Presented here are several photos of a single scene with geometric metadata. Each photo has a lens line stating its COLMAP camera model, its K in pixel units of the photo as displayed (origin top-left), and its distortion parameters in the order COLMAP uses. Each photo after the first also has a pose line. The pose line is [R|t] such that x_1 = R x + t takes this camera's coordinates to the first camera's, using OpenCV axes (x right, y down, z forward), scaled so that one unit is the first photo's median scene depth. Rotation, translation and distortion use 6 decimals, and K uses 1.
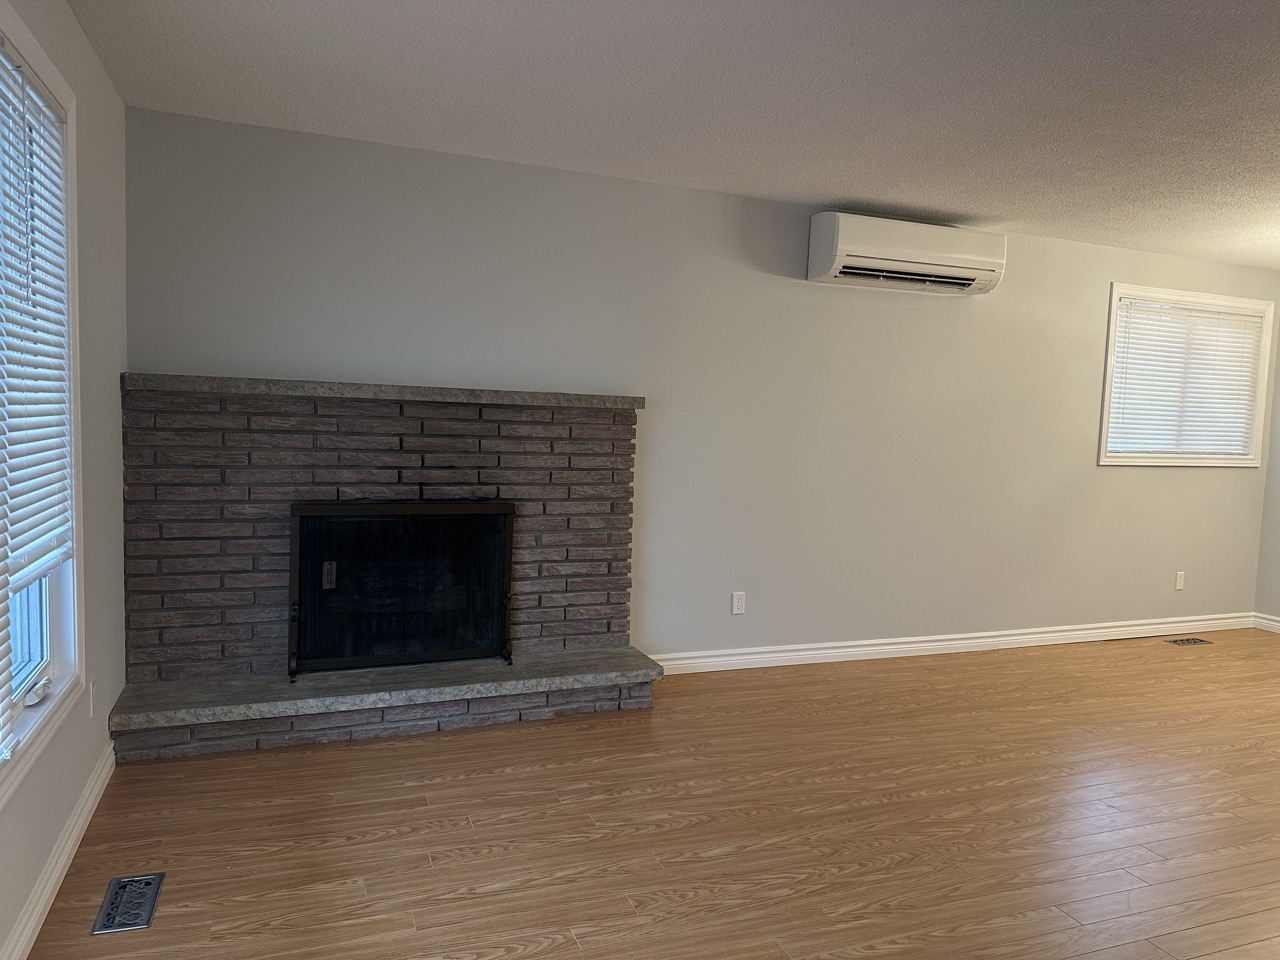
lens RADIAL K [[892.9, 0, 641.5], [0, 892.9, 474.2], [0, 0, 1]] dist [0.038605, -0.013414]
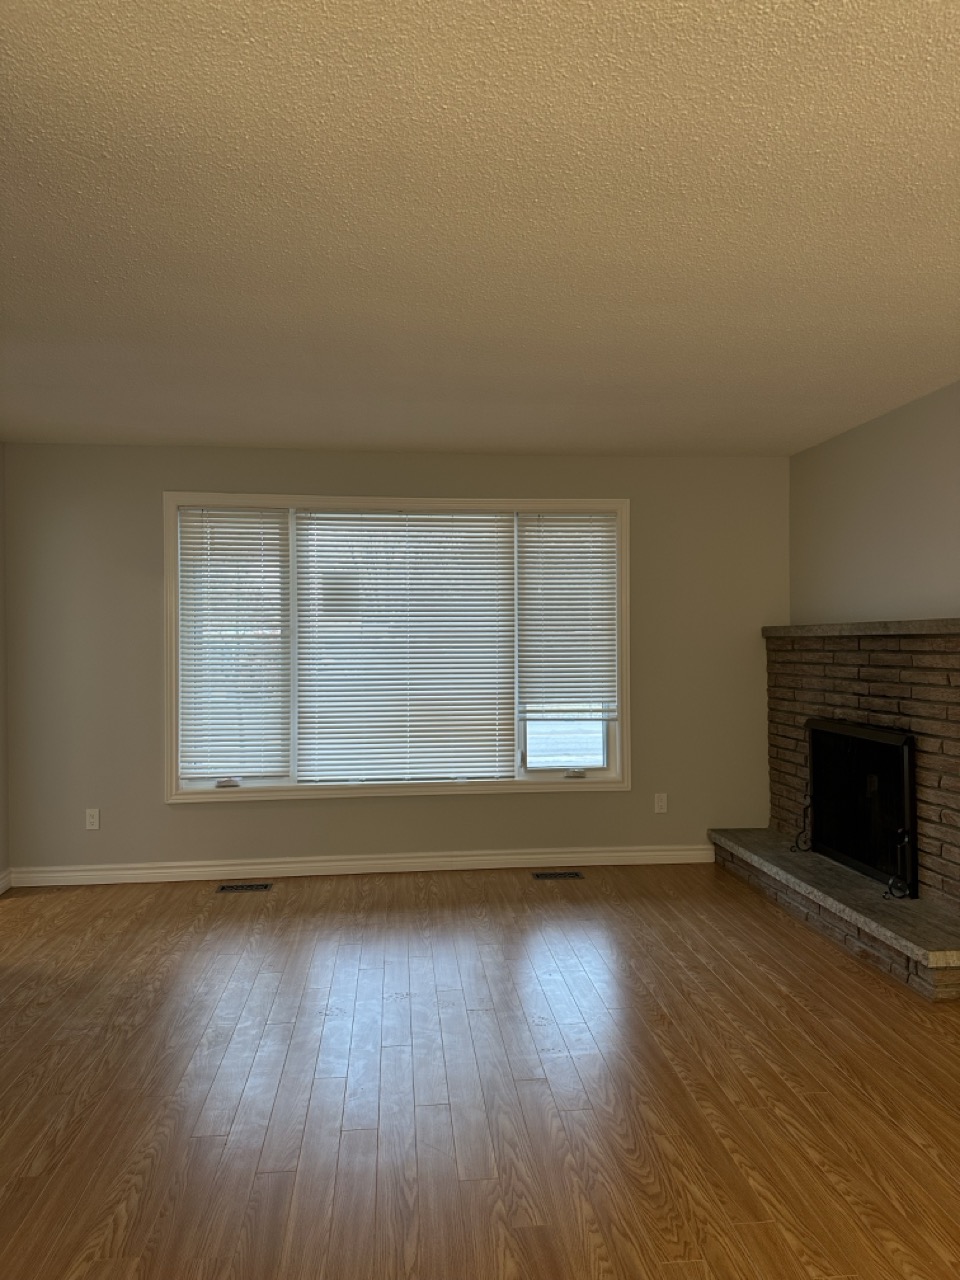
lens RADIAL K [[892.9, 0, 485.6], [0, 892.9, 642.0], [0, 0, 1]] dist [0.038605, -0.013414]
pose [[-0.255573, -0.038311, -0.966030, 0.912989], [-0.078639, 0.996727, -0.018723, -0.014454], [0.963586, 0.071183, -0.257749, 0.797476]]
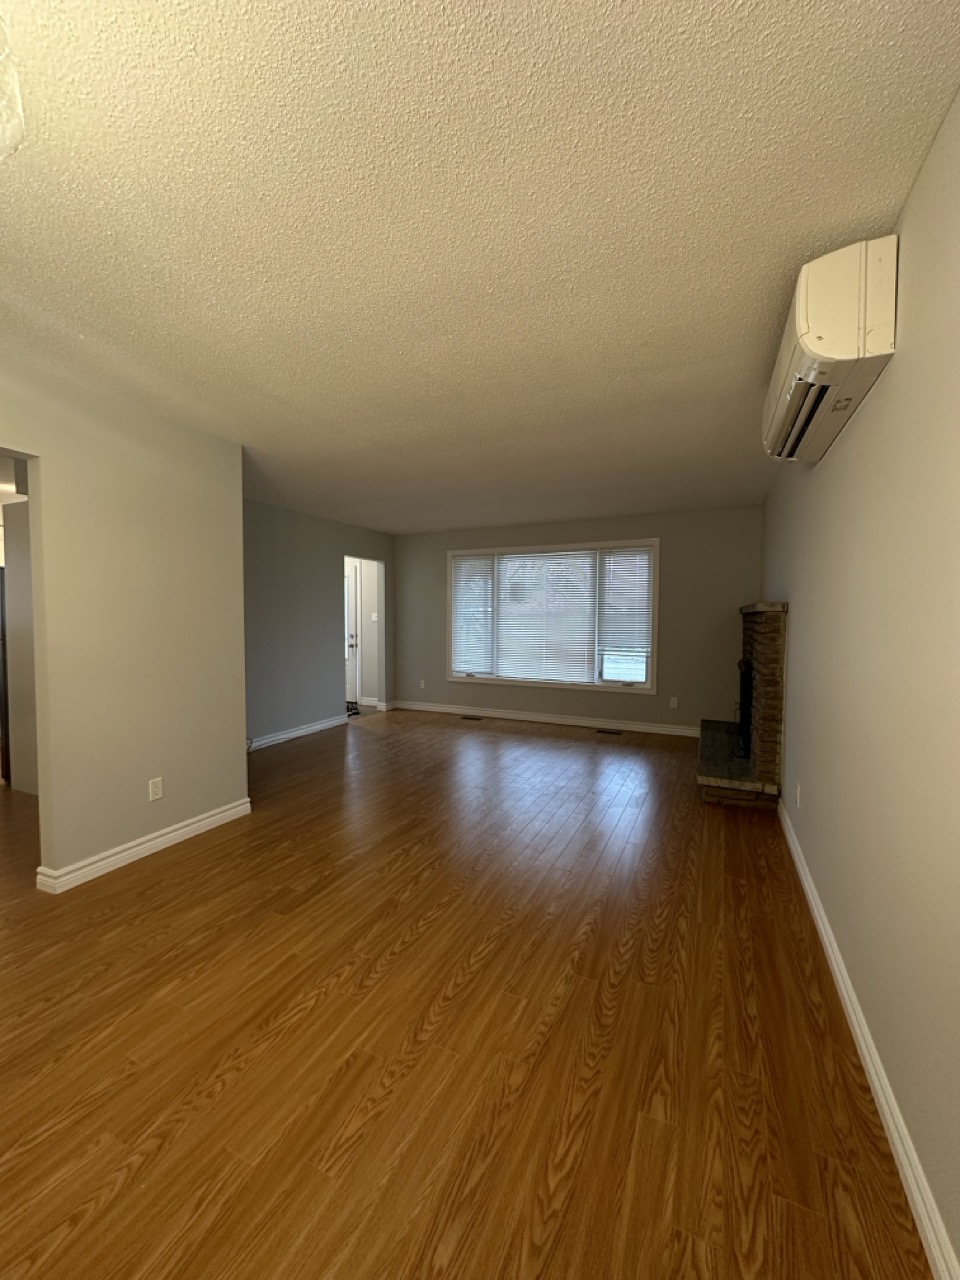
lens RADIAL K [[510.4, 0, 473.1], [0, 510.4, 640.6], [0, 0, 1]] dist [-0.006857, 0.000716]
pose [[-0.737574, -0.012830, -0.675144, 0.903303], [-0.086947, 0.993301, 0.076111, -0.048612], [0.669645, 0.114840, -0.733749, 1.336666]]
